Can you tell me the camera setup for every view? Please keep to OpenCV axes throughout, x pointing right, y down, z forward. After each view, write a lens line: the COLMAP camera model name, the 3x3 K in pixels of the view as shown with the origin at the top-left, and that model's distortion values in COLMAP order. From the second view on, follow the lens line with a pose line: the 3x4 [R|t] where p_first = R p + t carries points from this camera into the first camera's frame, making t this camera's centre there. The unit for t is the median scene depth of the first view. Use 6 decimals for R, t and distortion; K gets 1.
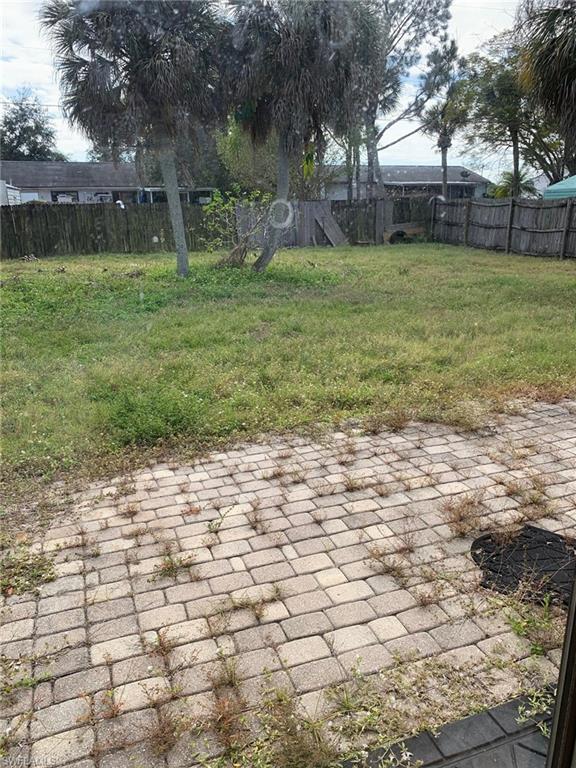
lens RADIAL K [[594.3, 0, 288.0], [0, 594.3, 384.0], [0, 0, 1]] dist [0.047695, -0.062716]
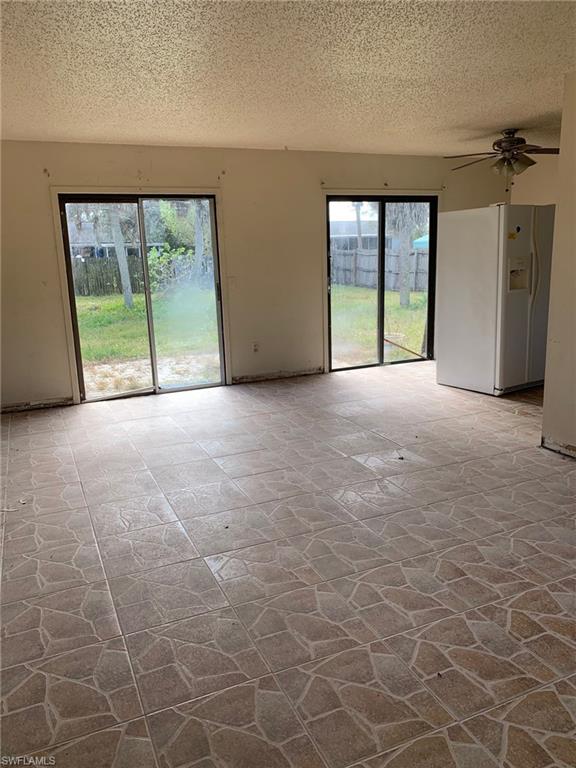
lens RADIAL K [[594.3, 0, 288.0], [0, 594.3, 384.0], [0, 0, 1]] dist [0.047695, -0.062716]
pose [[0.997499, -0.032528, 0.062755, 0.067615], [0.037261, 0.996427, -0.075798, 0.075125], [-0.060065, 0.077946, 0.995146, -0.262055]]
